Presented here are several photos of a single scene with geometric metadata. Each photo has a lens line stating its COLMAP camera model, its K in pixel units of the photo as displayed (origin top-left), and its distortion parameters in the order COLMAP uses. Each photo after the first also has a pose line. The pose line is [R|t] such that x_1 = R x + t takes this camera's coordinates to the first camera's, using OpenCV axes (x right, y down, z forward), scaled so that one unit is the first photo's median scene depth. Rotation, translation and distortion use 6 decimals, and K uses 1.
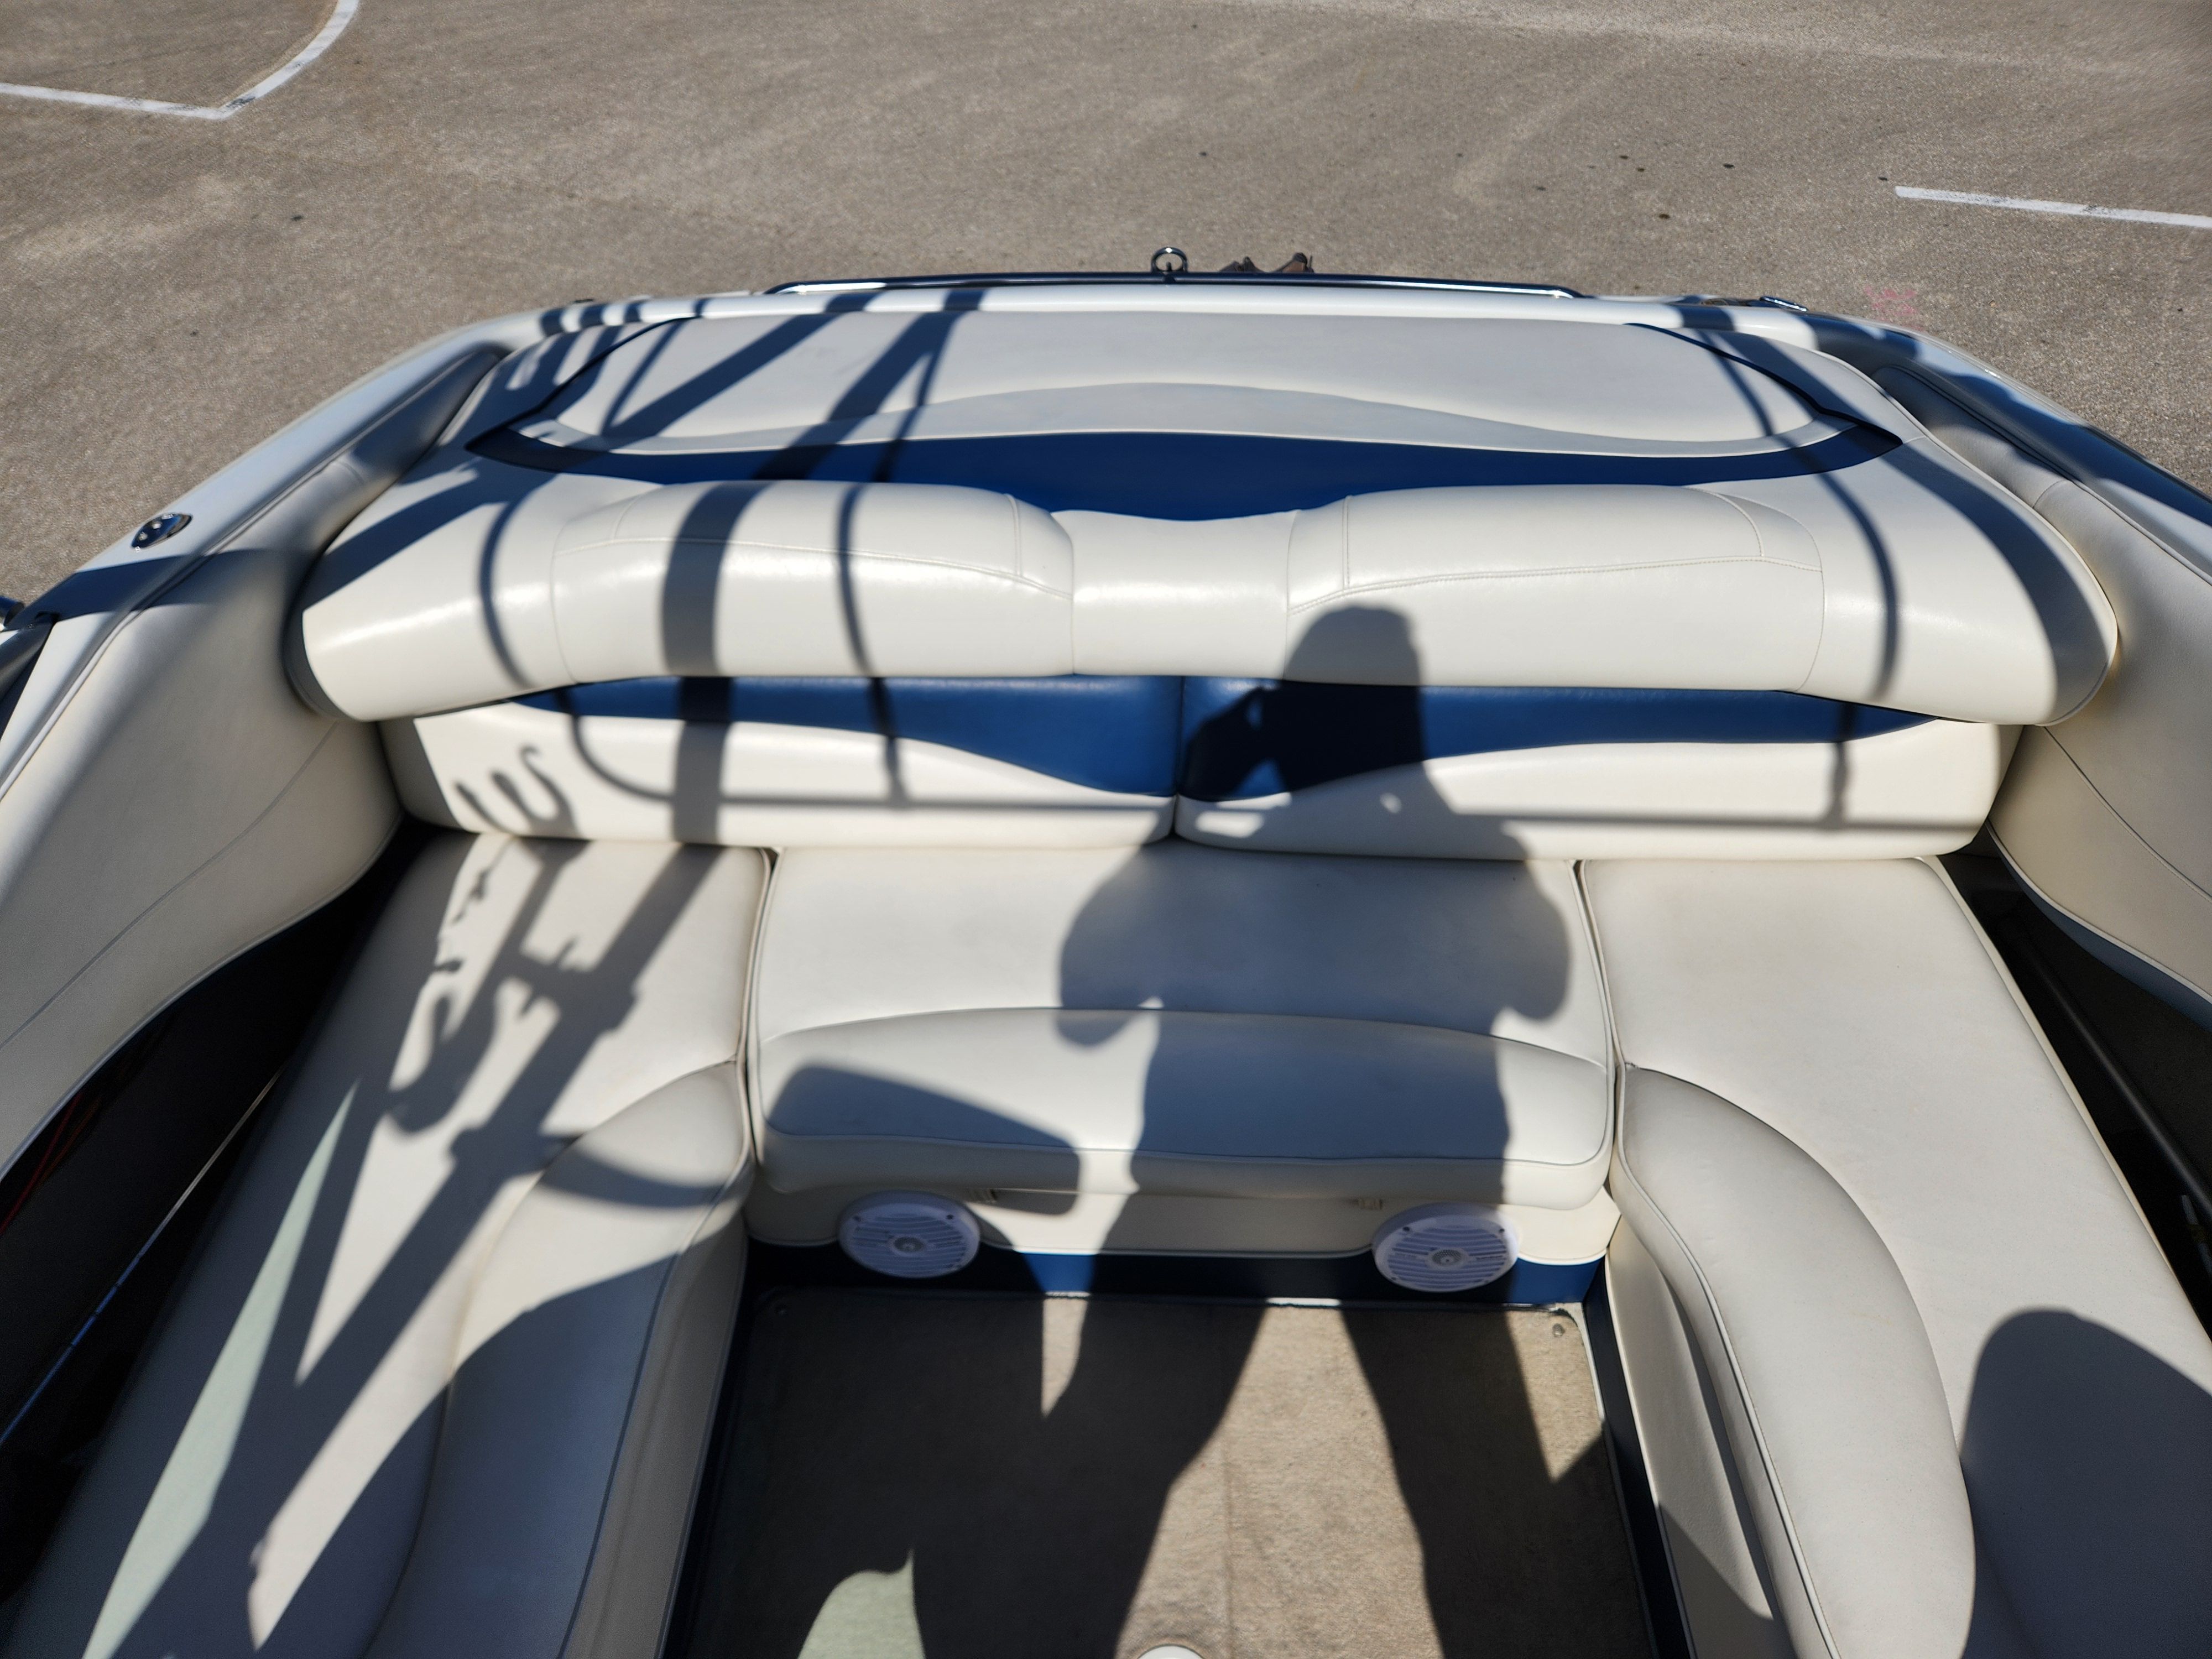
lens RADIAL K [[1451.5, 0, 1084.5], [0, 1451.5, 830.3], [0, 0, 1]] dist [0.055245, -0.047915]
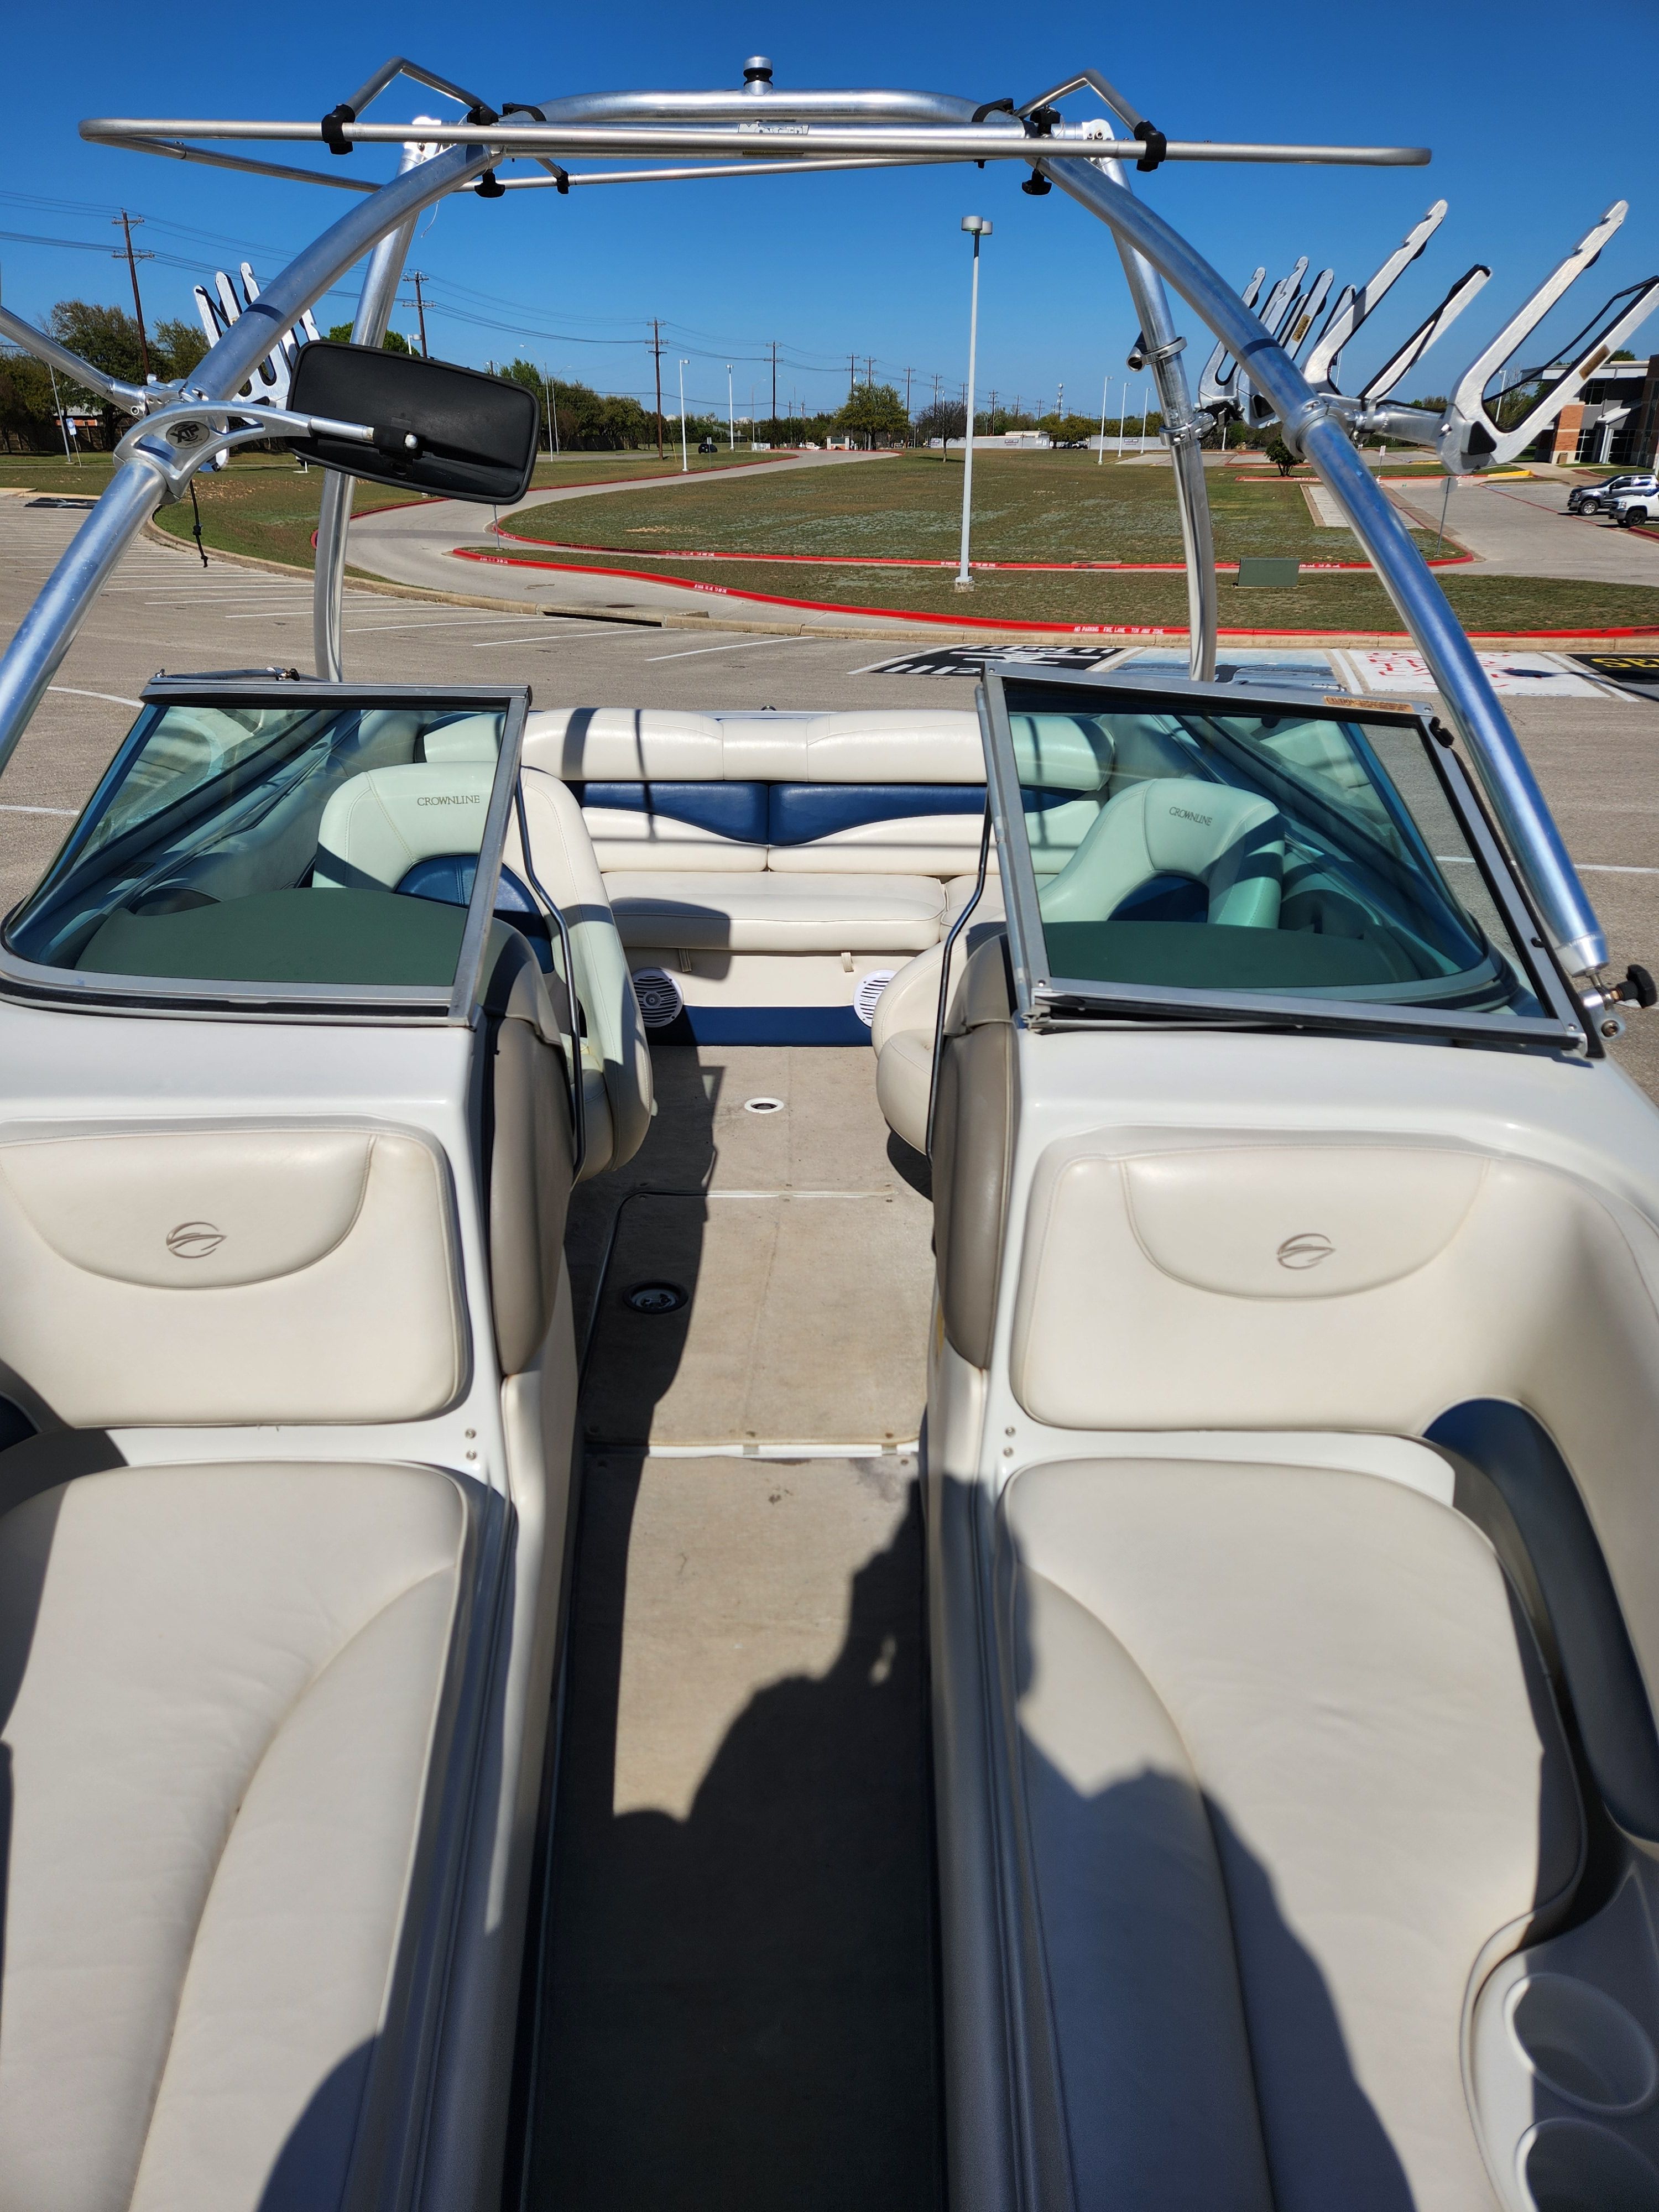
lens RADIAL K [[1466.7, 0, 807.3], [0, 1466.7, 1083.9], [0, 0, 1]] dist [0.090581, -0.082184]
pose [[0.998758, -0.005208, 0.049561, 0.003679], [0.023304, 0.927895, -0.372113, 1.299115], [-0.044049, 0.372806, 0.926863, -1.136419]]
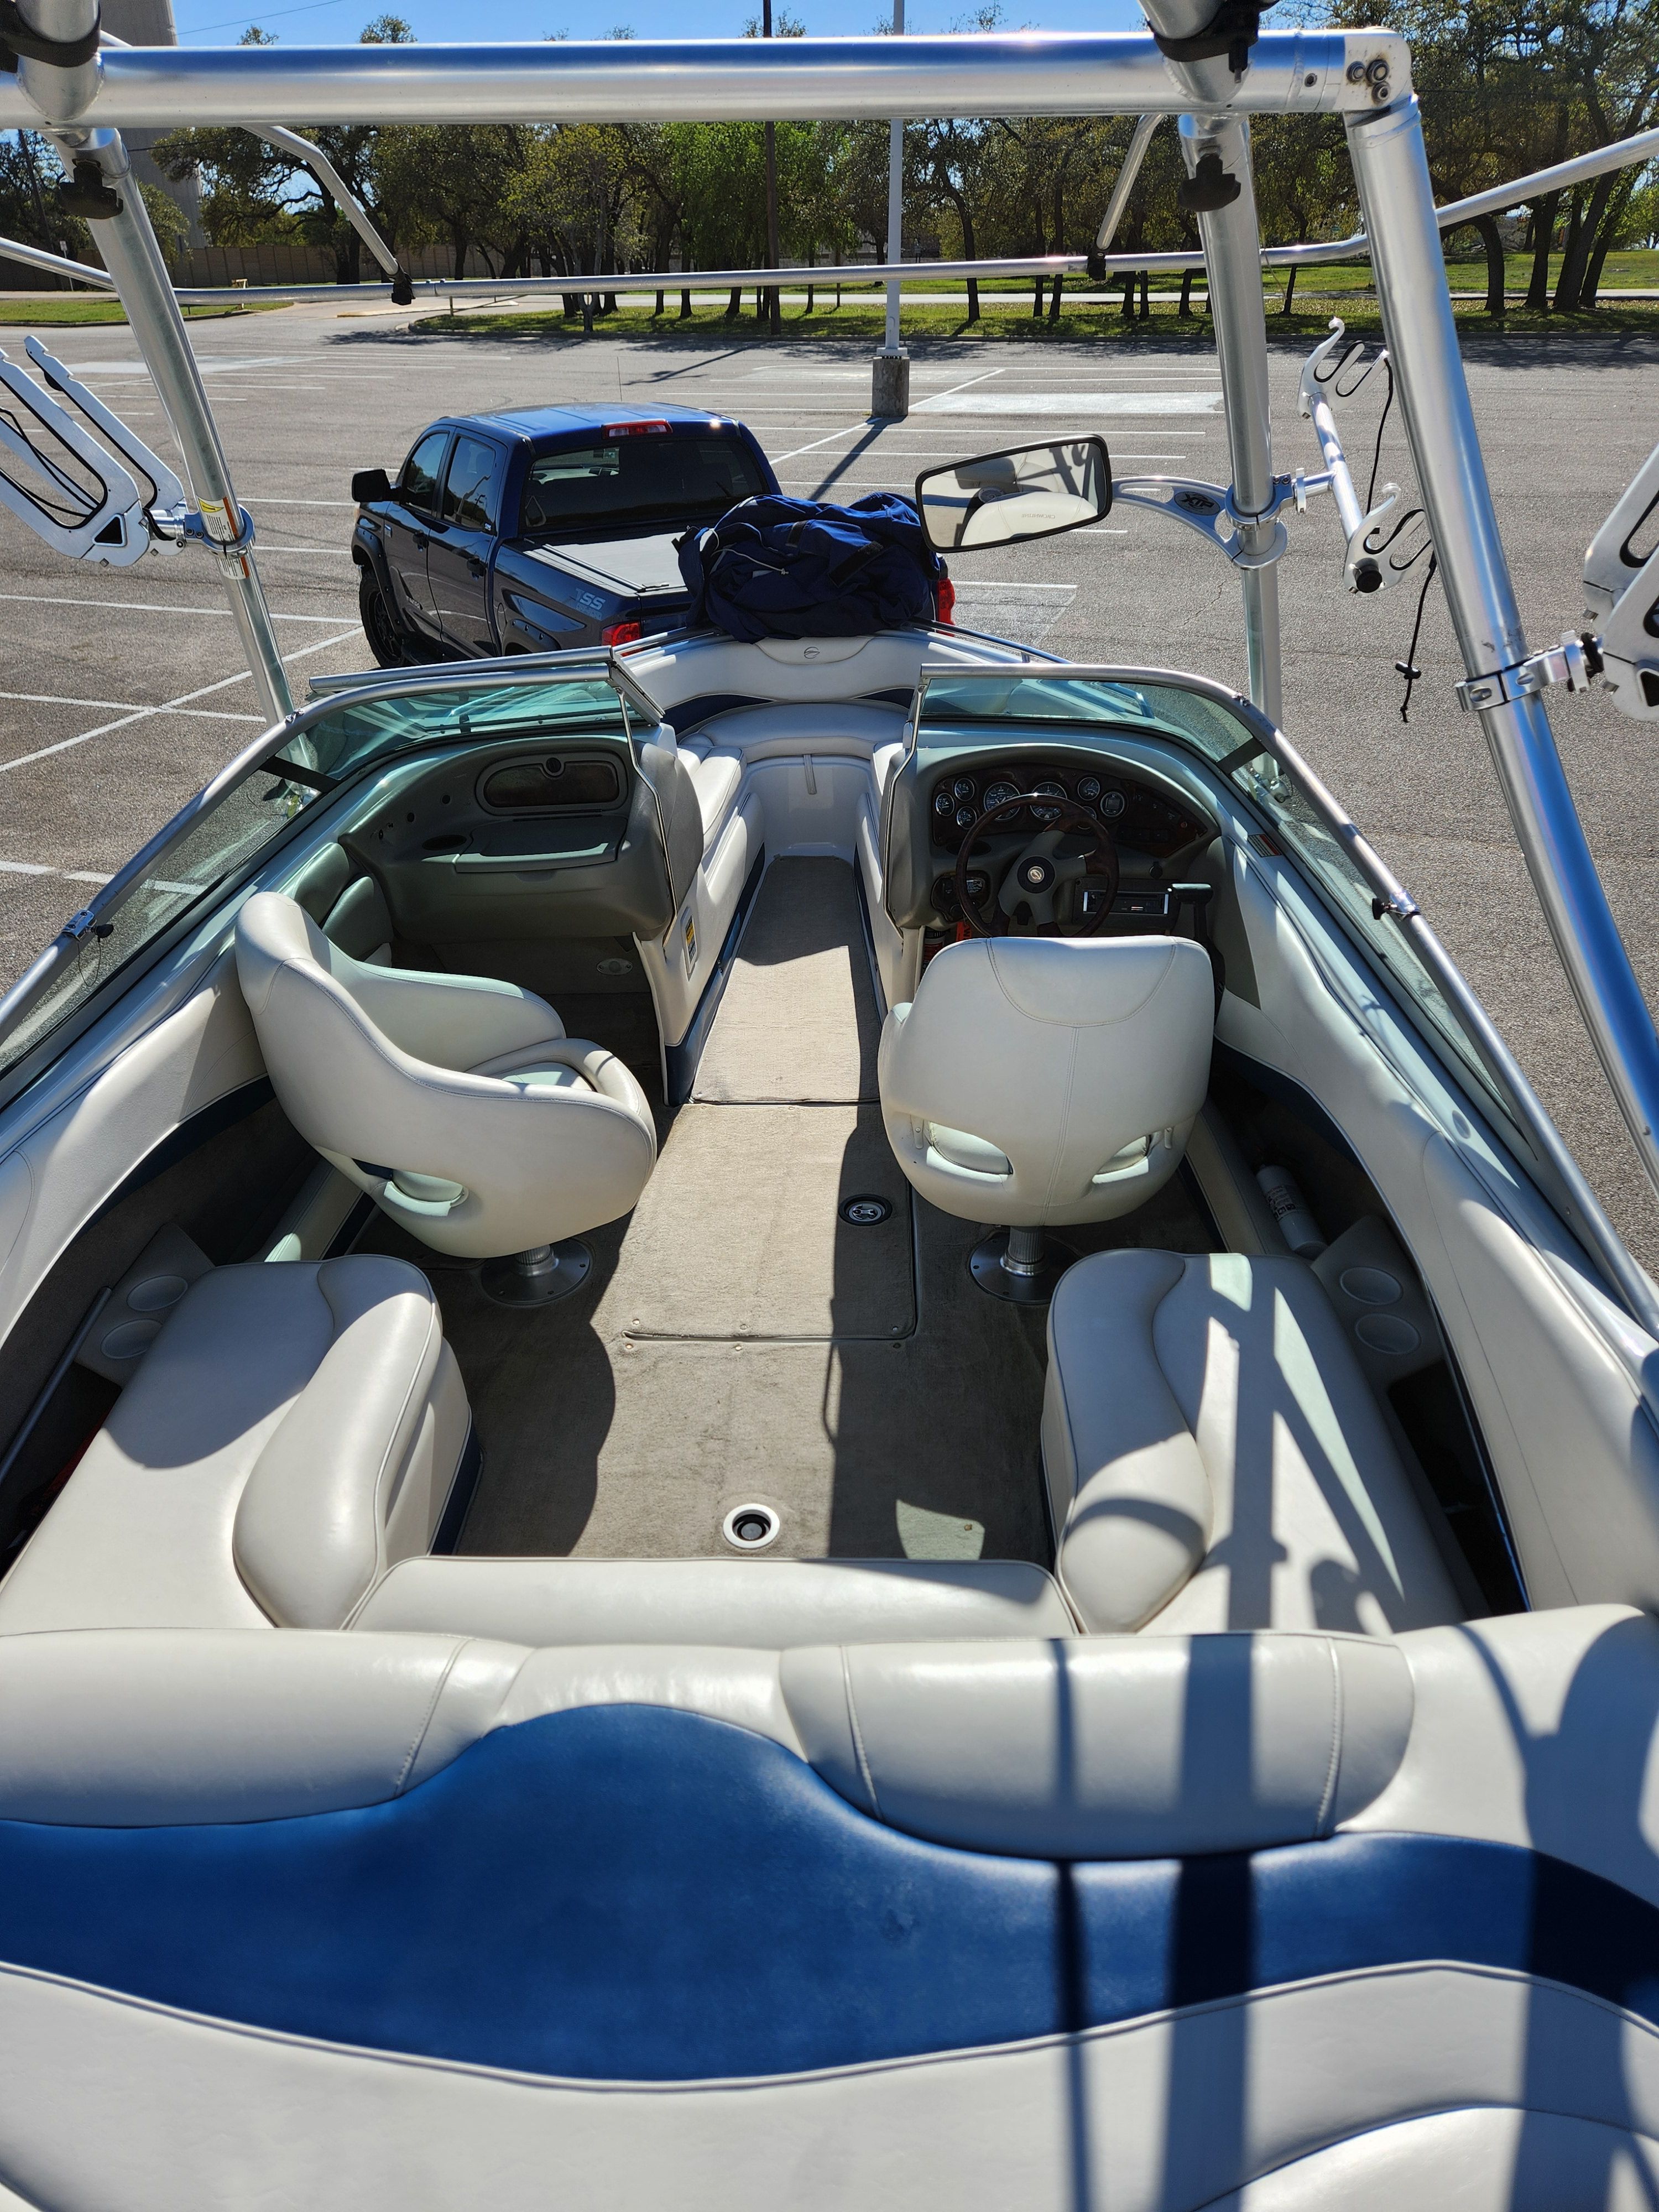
lens RADIAL K [[1457.7, 0, 806.5], [0, 1457.7, 1075.7], [0, 0, 1]] dist [0.086400, -0.073531]
pose [[-0.999712, 0.020033, 0.013196, -0.032165], [0.018114, 0.269747, 0.962761, -1.026873], [0.015727, 0.962723, -0.270032, 0.838775]]
